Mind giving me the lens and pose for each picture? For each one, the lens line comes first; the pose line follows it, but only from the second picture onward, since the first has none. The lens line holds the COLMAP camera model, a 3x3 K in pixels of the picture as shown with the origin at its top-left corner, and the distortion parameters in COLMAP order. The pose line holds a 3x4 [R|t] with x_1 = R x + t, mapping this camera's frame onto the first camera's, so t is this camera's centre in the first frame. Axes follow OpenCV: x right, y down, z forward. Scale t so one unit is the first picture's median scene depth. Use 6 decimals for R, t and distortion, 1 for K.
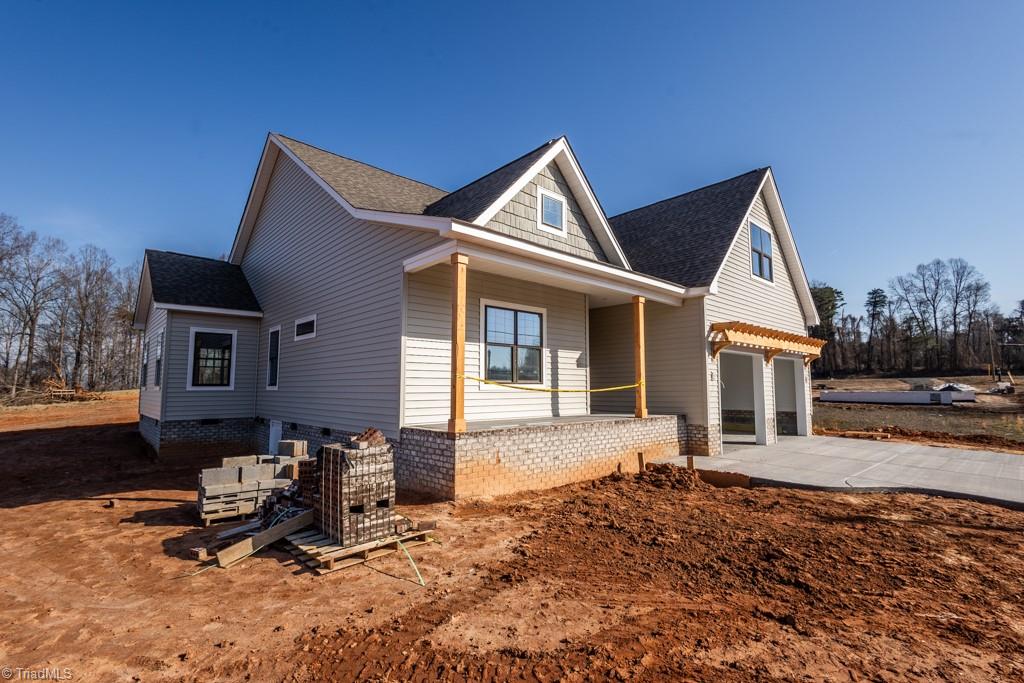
lens RADIAL K [[474.9, 0, 504.1], [0, 474.9, 340.3], [0, 0, 1]] dist [0.005148, 0.000402]
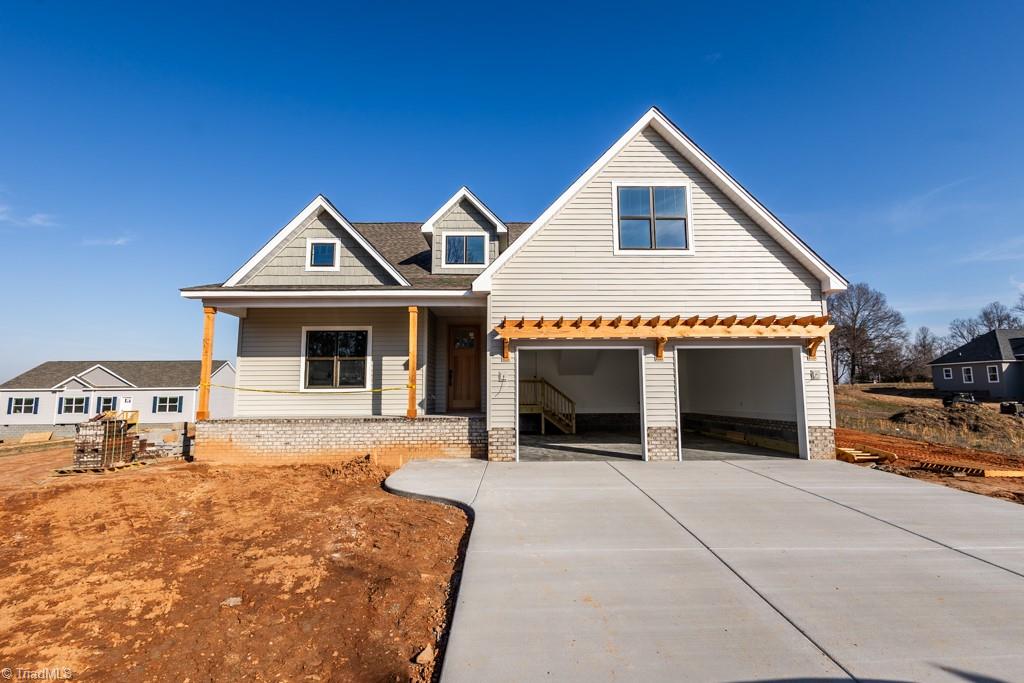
lens RADIAL K [[474.9, 0, 512.4], [0, 474.9, 335.5], [0, 0, 1]] dist [0.005148, 0.000402]
pose [[0.737701, -0.086658, -0.669543, 1.282771], [0.073348, 0.996145, -0.048115, 0.047796], [0.671132, -0.013615, 0.741213, 0.375310]]
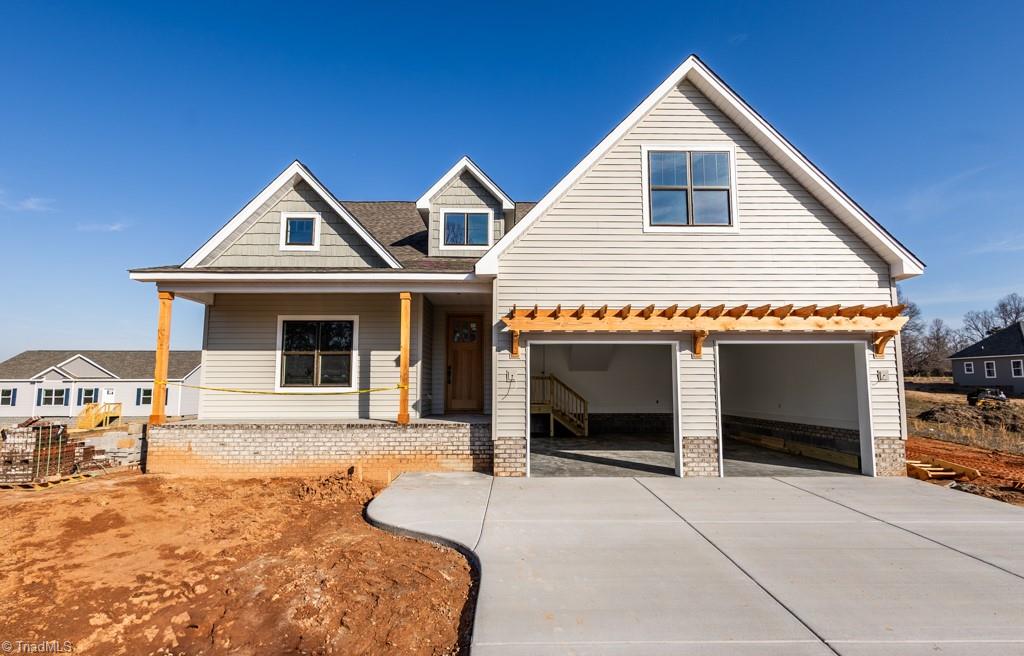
lens RADIAL K [[489.7, 0, 513.6], [0, 489.7, 332.2], [0, 0, 1]] dist [0.009336, -0.002263]
pose [[0.738492, -0.074224, -0.670164, 1.172888], [0.068505, 0.997039, -0.034937, 0.036622], [0.670773, -0.020109, 0.741390, 0.469695]]
